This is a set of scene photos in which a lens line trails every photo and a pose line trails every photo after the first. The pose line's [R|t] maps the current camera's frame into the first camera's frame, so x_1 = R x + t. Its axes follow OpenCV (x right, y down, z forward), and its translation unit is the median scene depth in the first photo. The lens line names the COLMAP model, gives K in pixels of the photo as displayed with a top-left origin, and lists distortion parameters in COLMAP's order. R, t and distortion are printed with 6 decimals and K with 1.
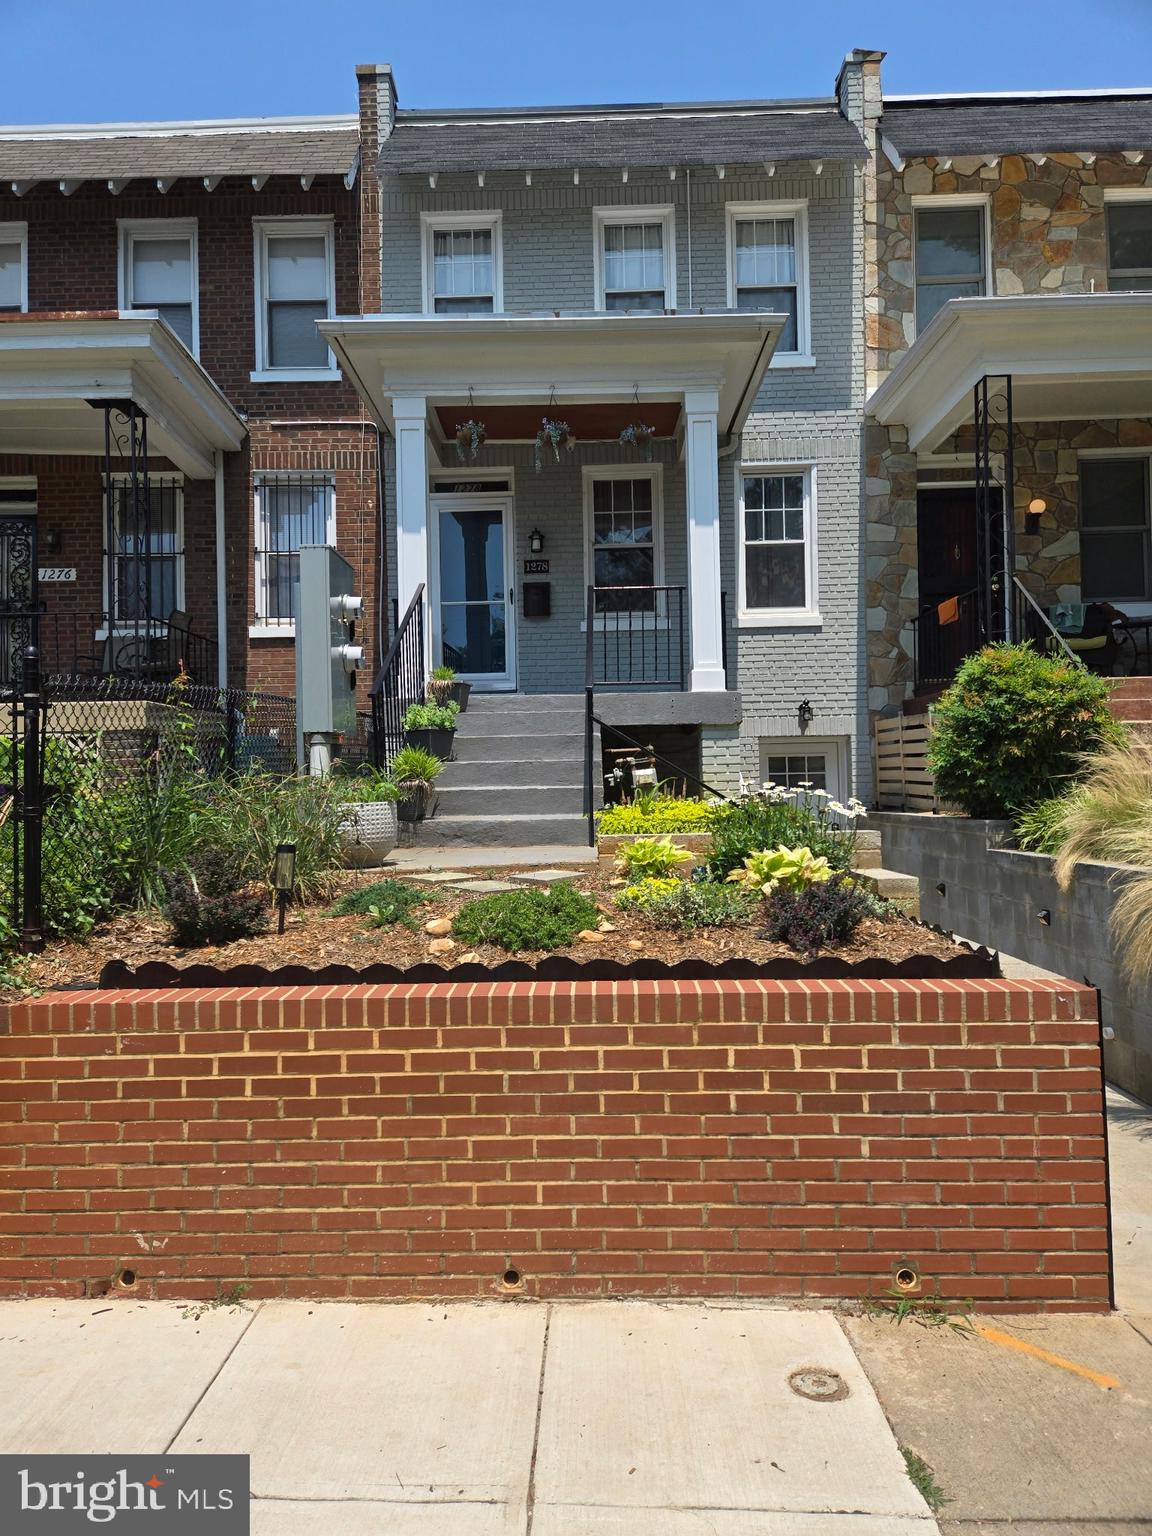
lens RADIAL K [[1046.1, 0, 576.0], [0, 1046.1, 768.0], [0, 0, 1]] dist [0.100948, -0.089503]
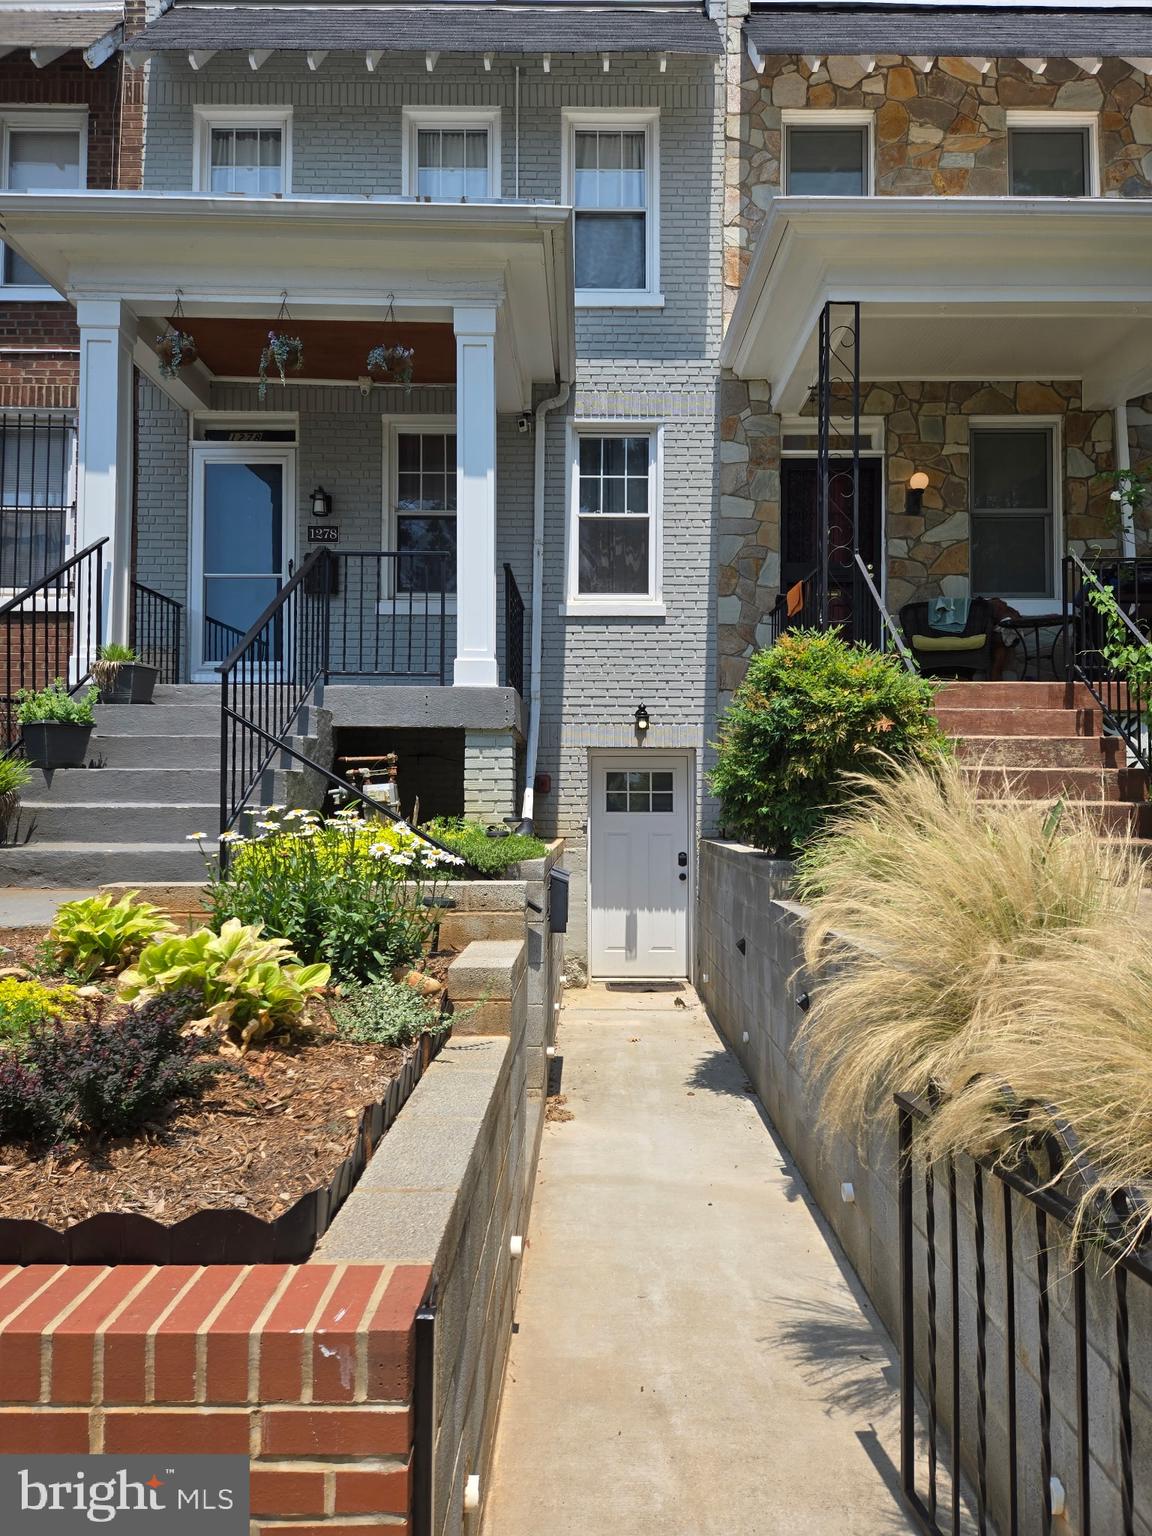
lens RADIAL K [[1073.6, 0, 576.0], [0, 1073.6, 768.0], [0, 0, 1]] dist [0.103049, -0.099523]
pose [[0.999446, 0.022215, 0.024795, 0.143039], [-0.021930, 0.999691, -0.011737, -0.003224], [-0.025048, 0.011187, 0.999624, 0.148319]]
